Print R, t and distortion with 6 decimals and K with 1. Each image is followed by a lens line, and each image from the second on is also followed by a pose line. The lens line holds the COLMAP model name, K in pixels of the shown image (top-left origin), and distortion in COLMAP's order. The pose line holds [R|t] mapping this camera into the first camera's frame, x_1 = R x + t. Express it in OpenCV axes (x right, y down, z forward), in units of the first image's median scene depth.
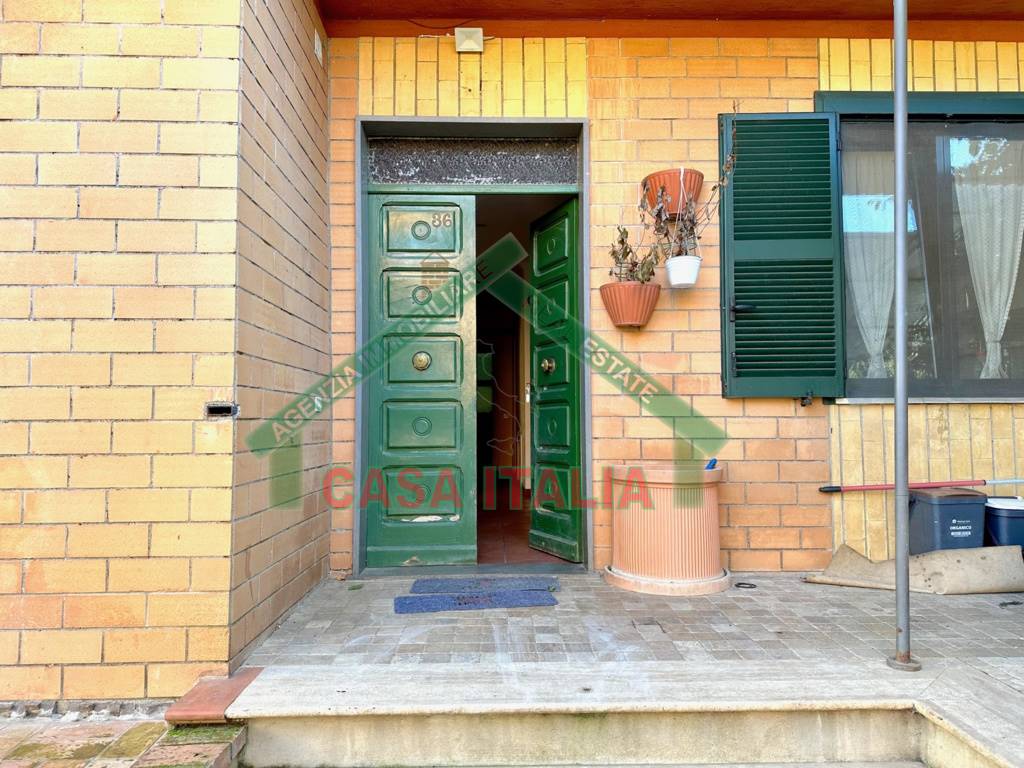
lens RADIAL K [[715.0, 0, 520.4], [0, 715.0, 383.2], [0, 0, 1]] dist [0.032886, -0.021699]
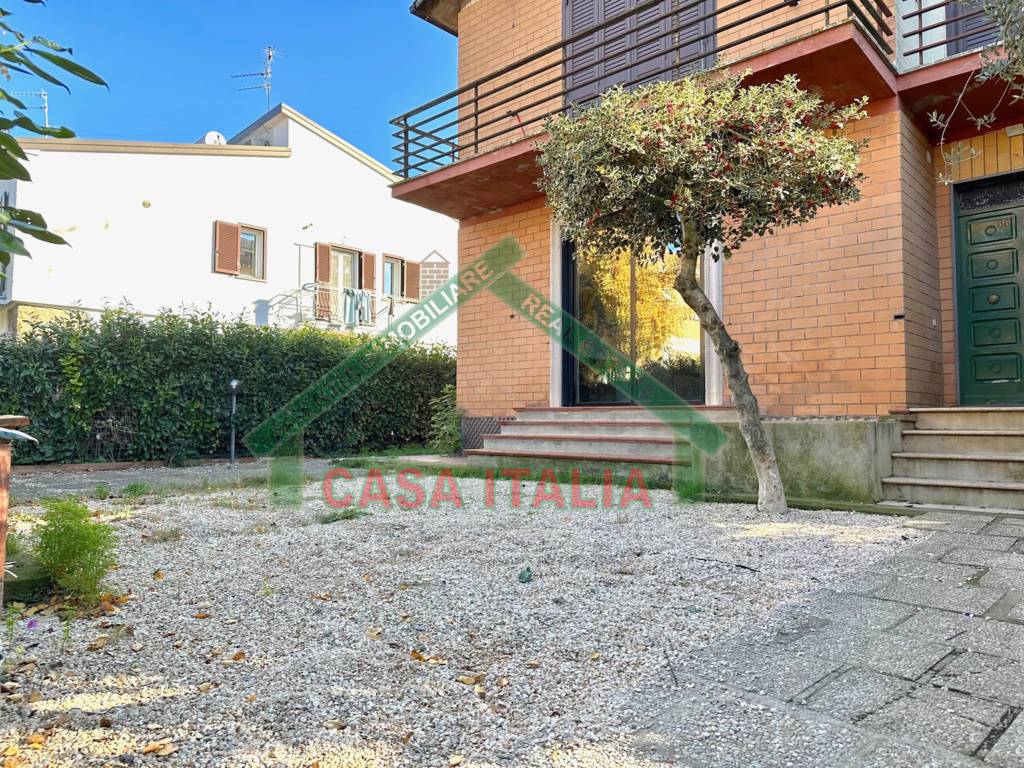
lens RADIAL K [[715.0, 0, 515.5], [0, 715.0, 382.7], [0, 0, 1]] dist [0.032886, -0.021699]
pose [[0.711463, -0.030622, -0.702056, 0.323141], [0.035582, 0.999338, -0.007530, 0.172832], [0.701823, -0.019623, 0.712081, -1.367234]]
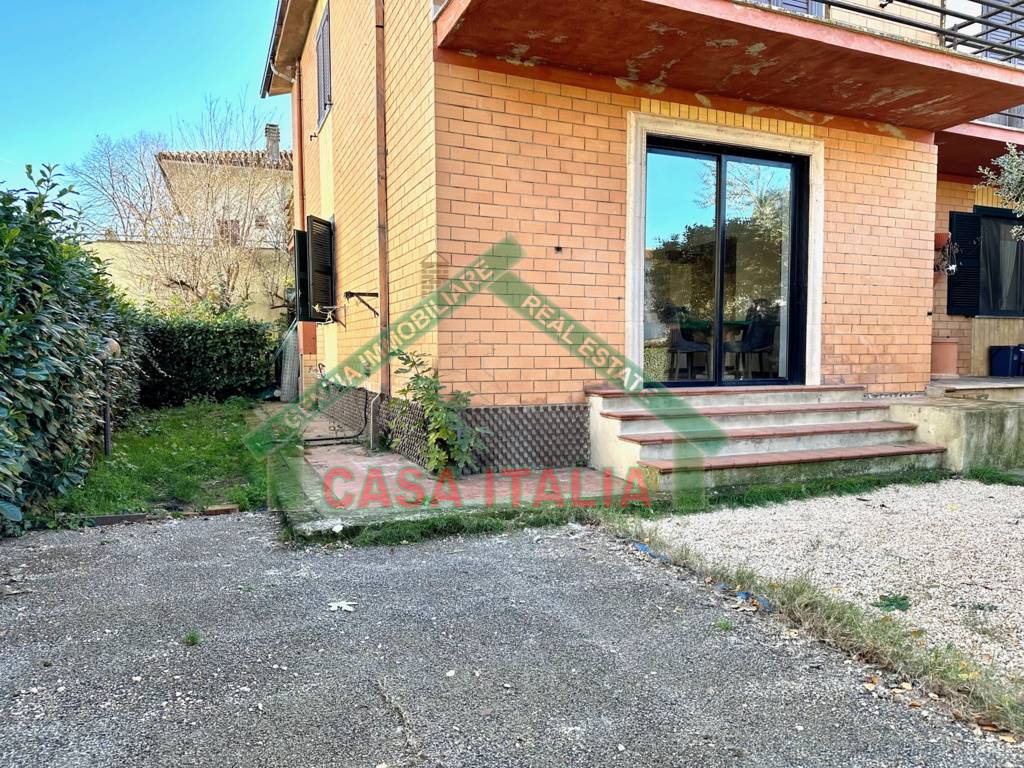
lens RADIAL K [[715.0, 0, 517.6], [0, 715.0, 381.3], [0, 0, 1]] dist [0.032886, -0.021699]
pose [[0.926377, -0.012066, 0.376405, -2.401795], [-0.026391, 0.994949, 0.096846, 0.051979], [-0.375672, -0.099650, 0.921380, -1.028723]]
